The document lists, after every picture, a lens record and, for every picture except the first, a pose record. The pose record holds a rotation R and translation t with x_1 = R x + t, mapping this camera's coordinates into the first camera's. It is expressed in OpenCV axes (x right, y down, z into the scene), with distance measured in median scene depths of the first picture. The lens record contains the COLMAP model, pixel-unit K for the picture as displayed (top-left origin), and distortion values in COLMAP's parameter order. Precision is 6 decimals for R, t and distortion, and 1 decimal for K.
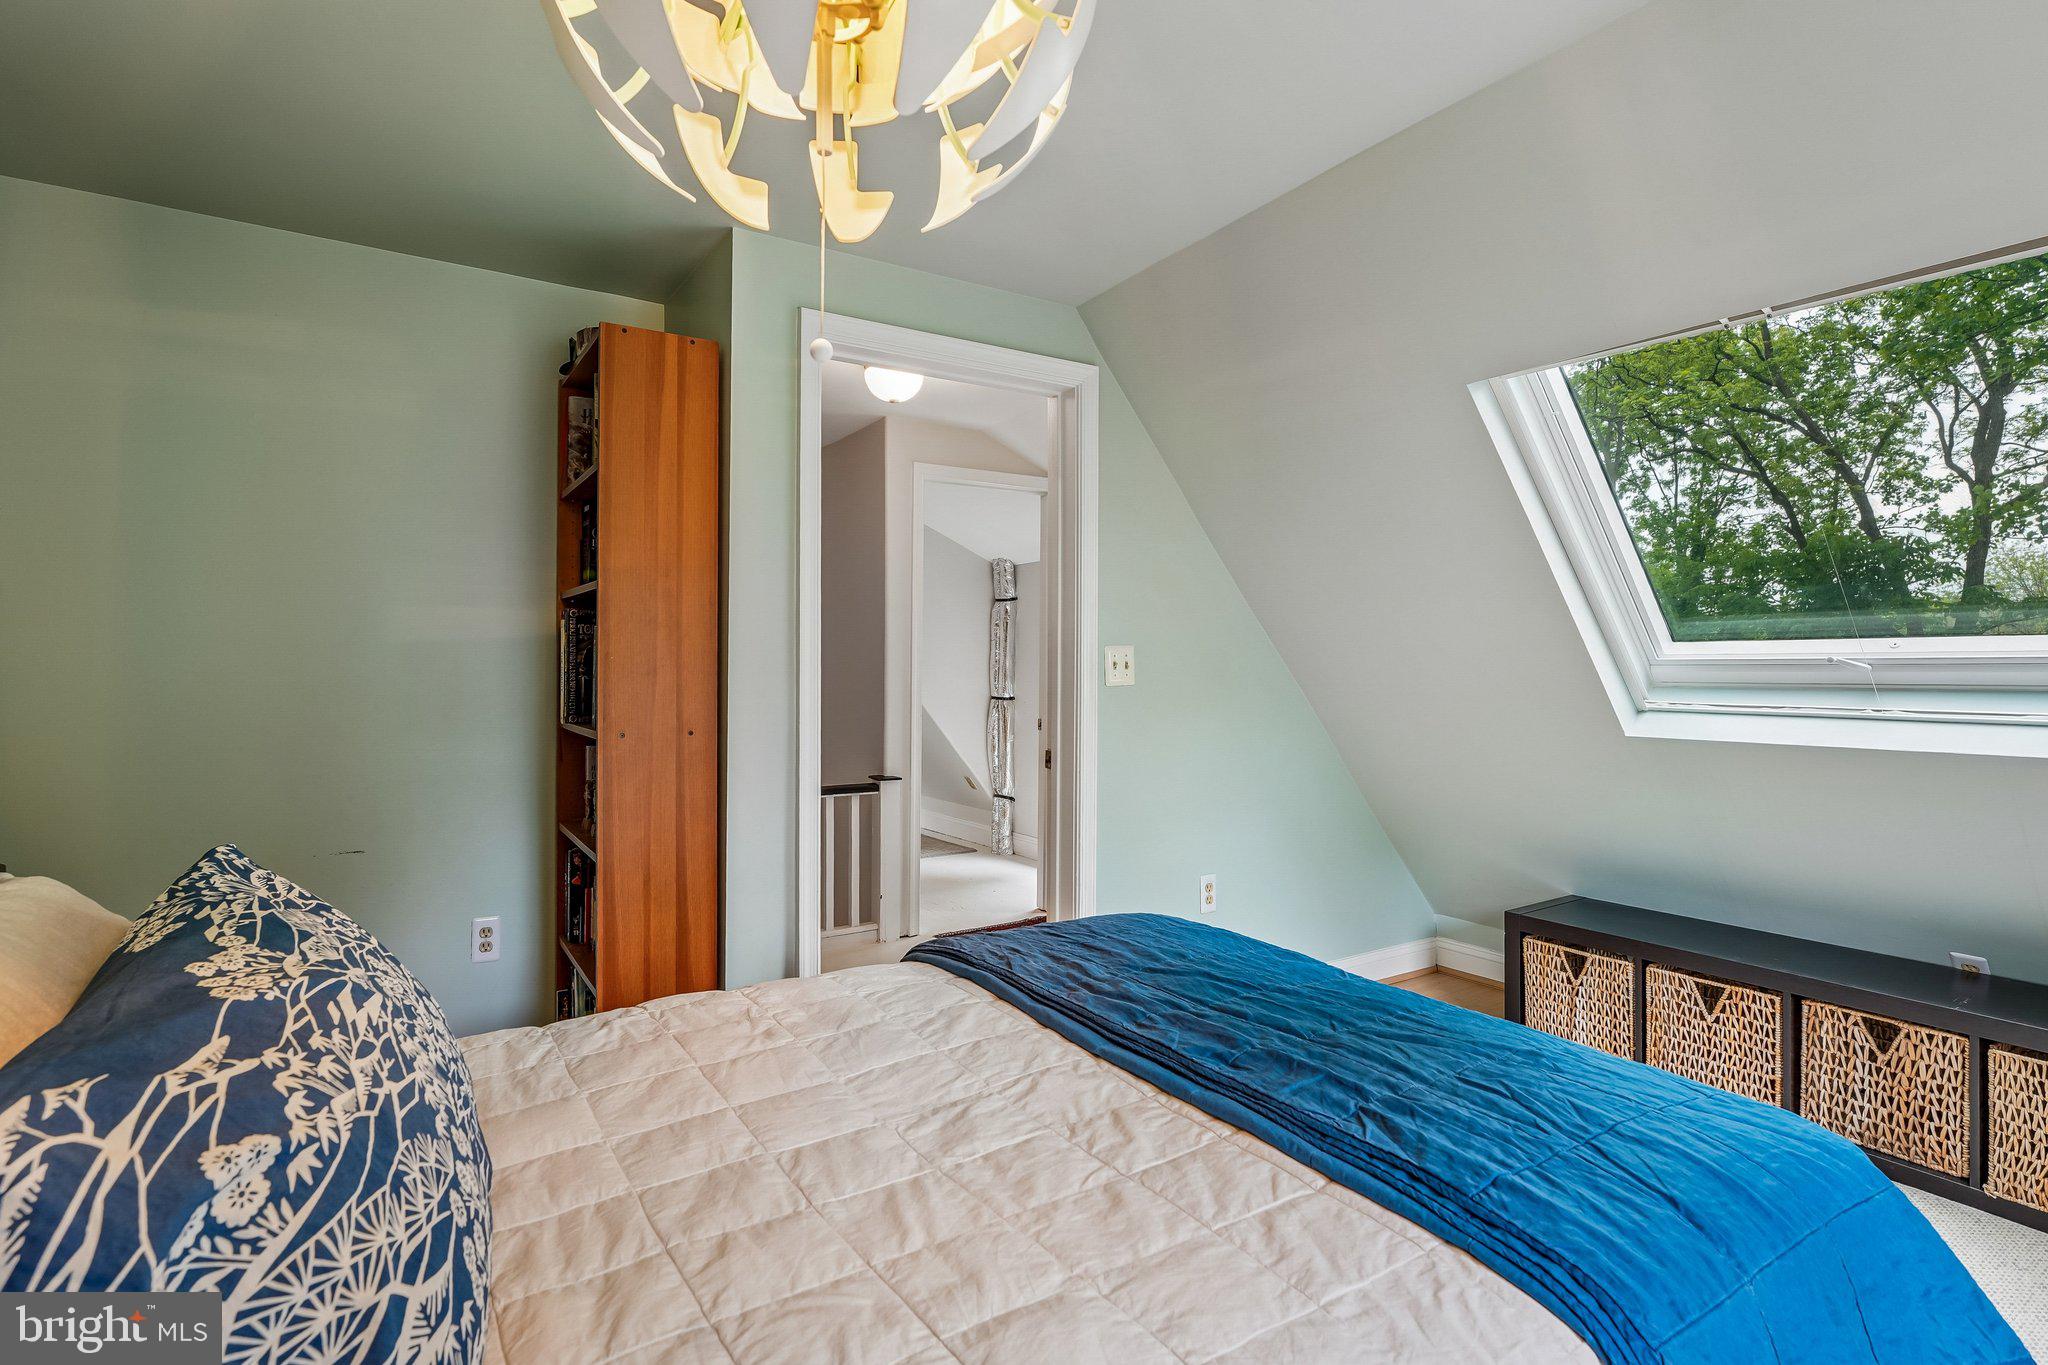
lens RADIAL K [[992.3, 0, 1020.9], [0, 992.3, 677.3], [0, 0, 1]] dist [0.002174, -0.004178]
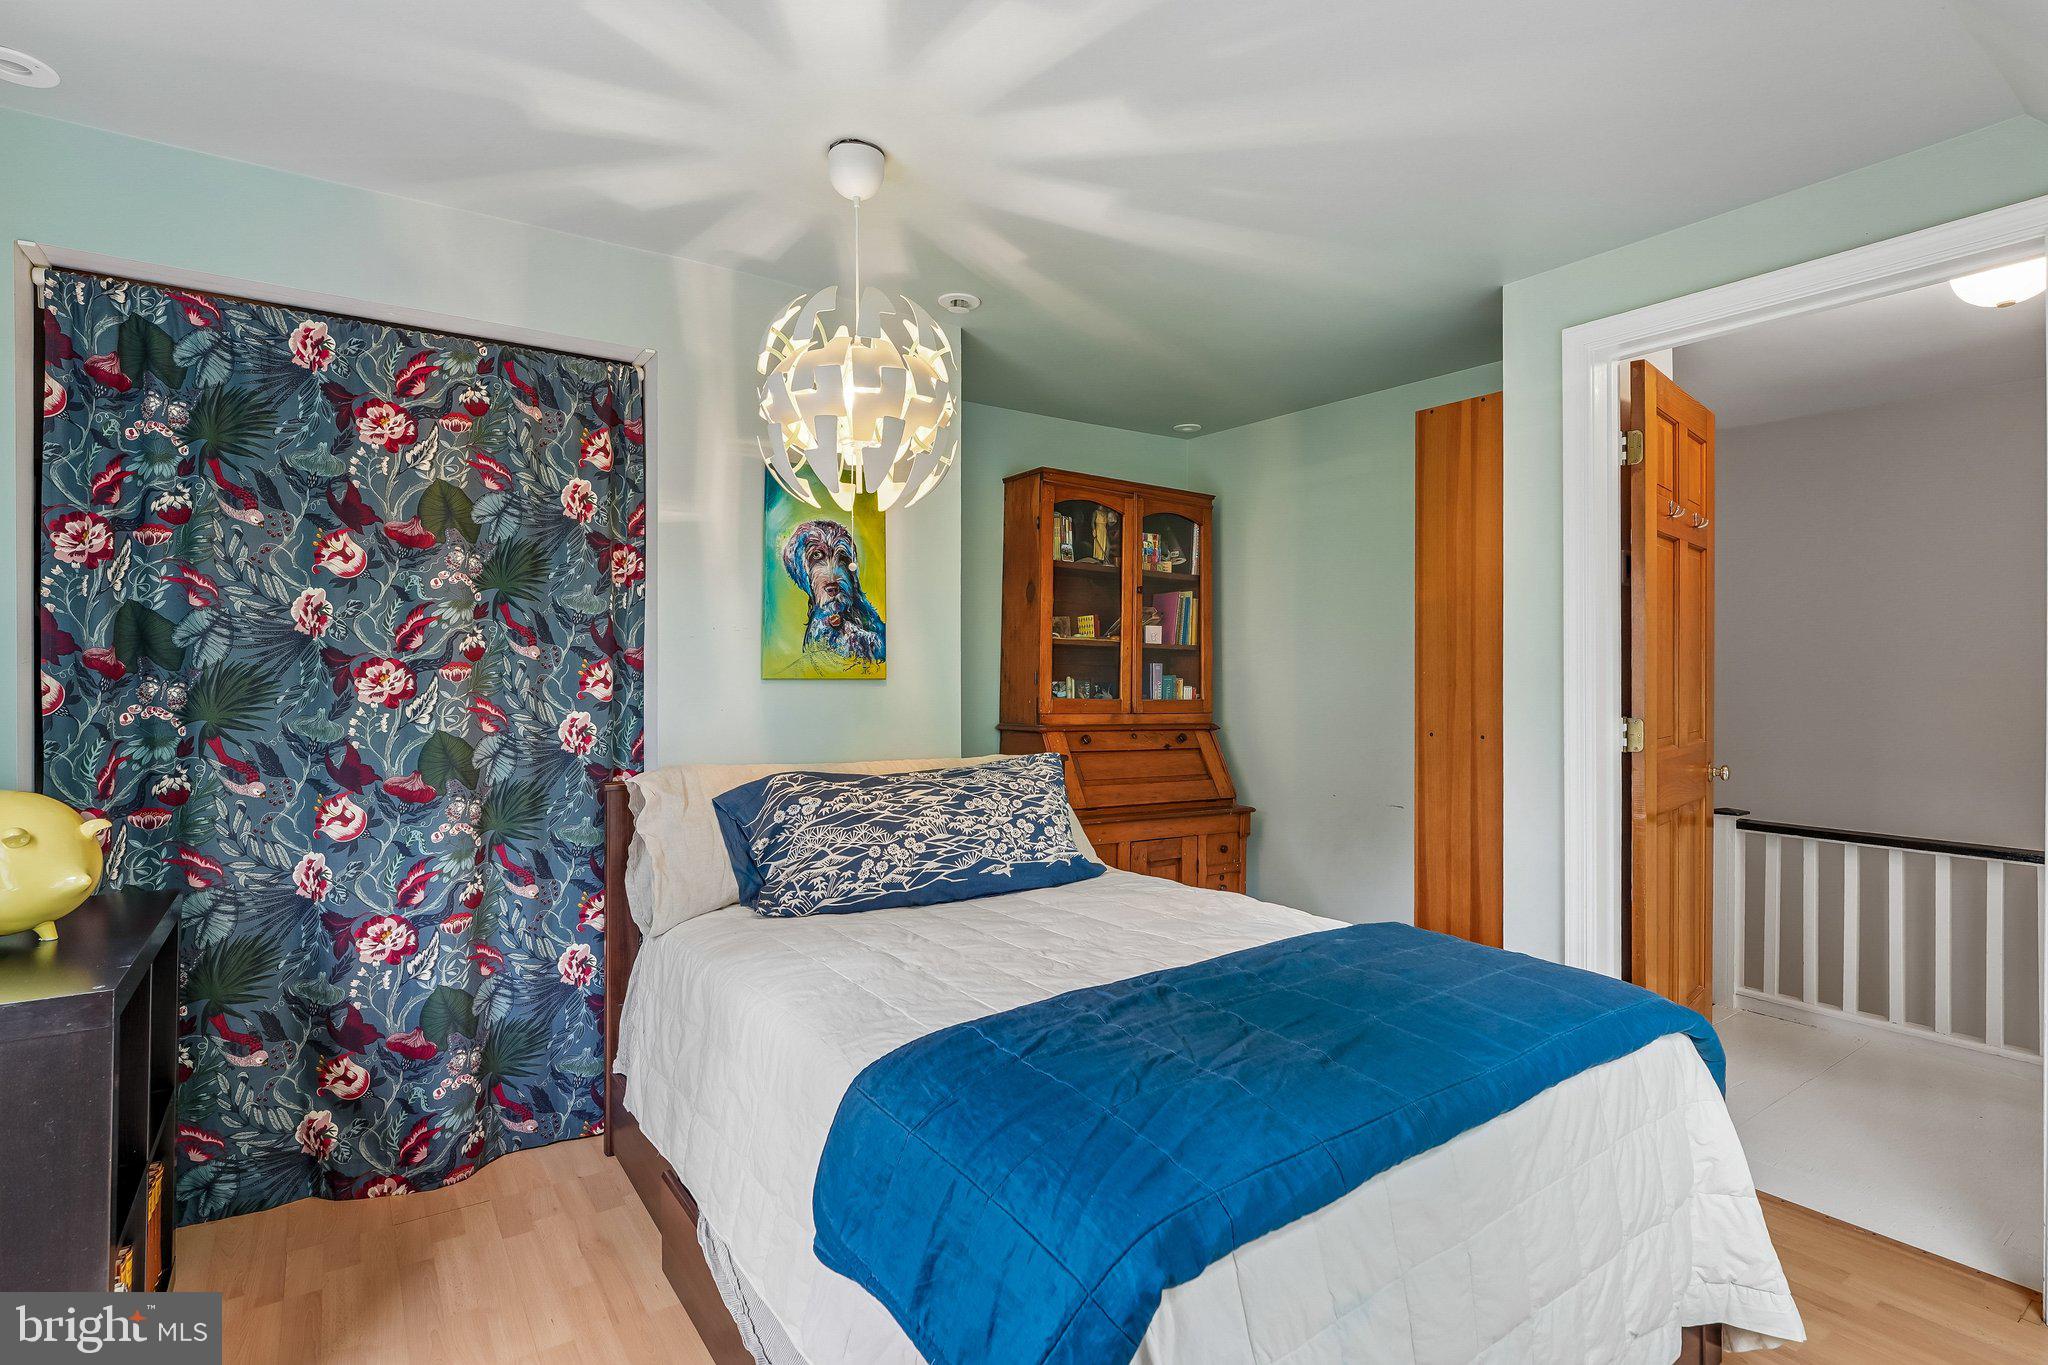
lens RADIAL K [[992.3, 0, 1029.0], [0, 992.3, 671.1], [0, 0, 1]] dist [0.002174, -0.004178]
pose [[0.052216, 0.000727, -0.998636, 1.525648], [-0.018103, 0.999836, -0.000219, -0.020284], [0.998472, 0.018089, 0.052220, 0.779646]]
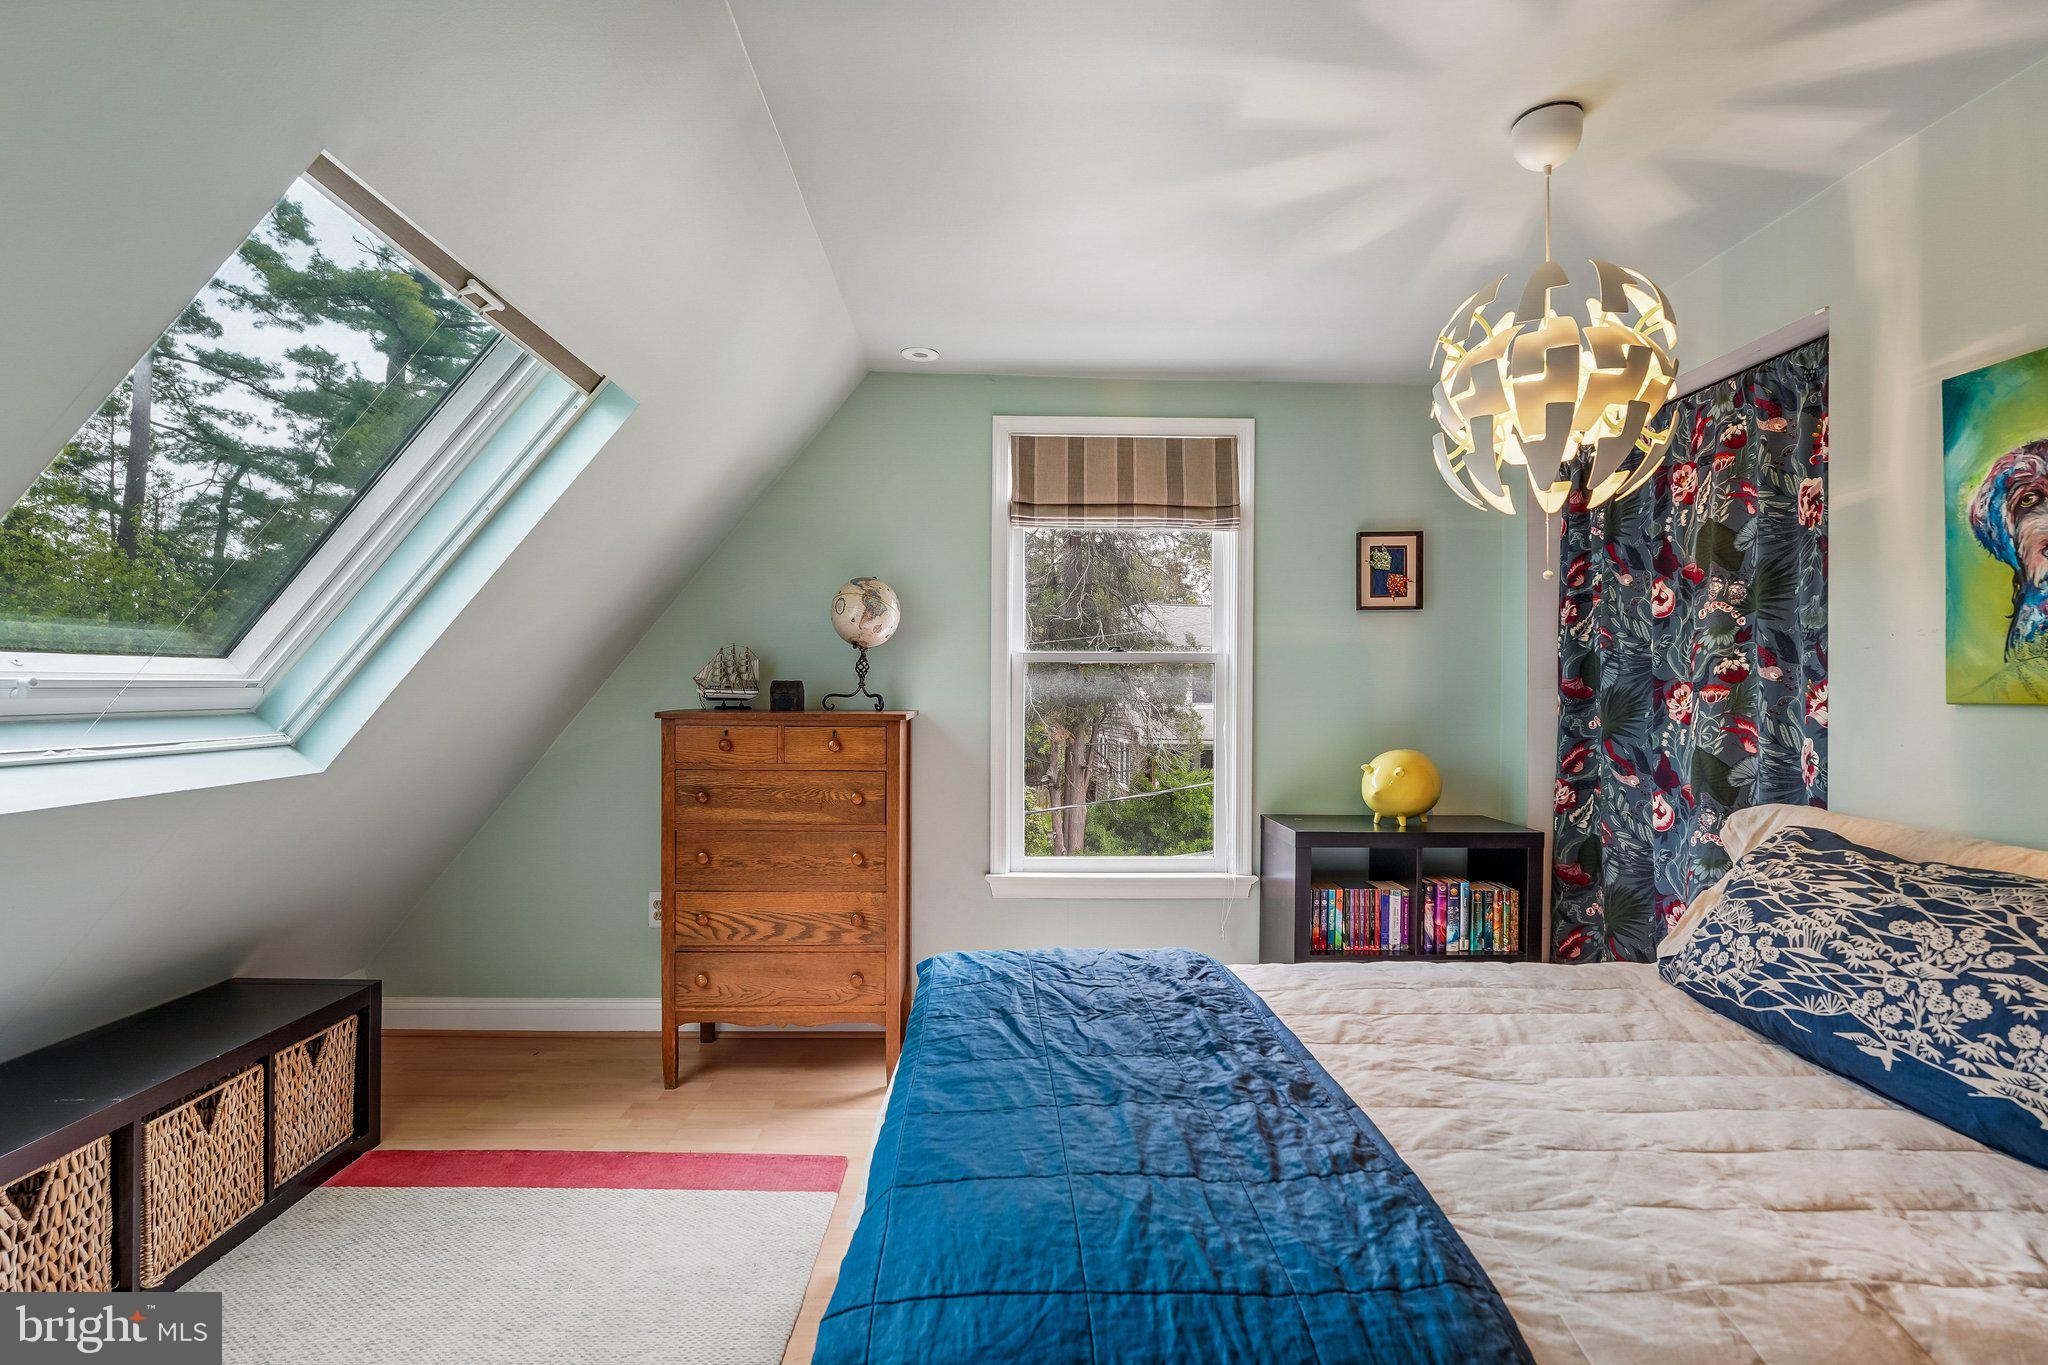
lens RADIAL K [[992.3, 0, 1017.2], [0, 992.3, 685.7], [0, 0, 1]] dist [0.002174, -0.004178]
pose [[-0.857106, -0.004554, 0.515121, -0.209891], [-0.001042, 0.999974, 0.007107, -0.028534], [-0.515140, 0.005554, -0.857088, 2.249337]]
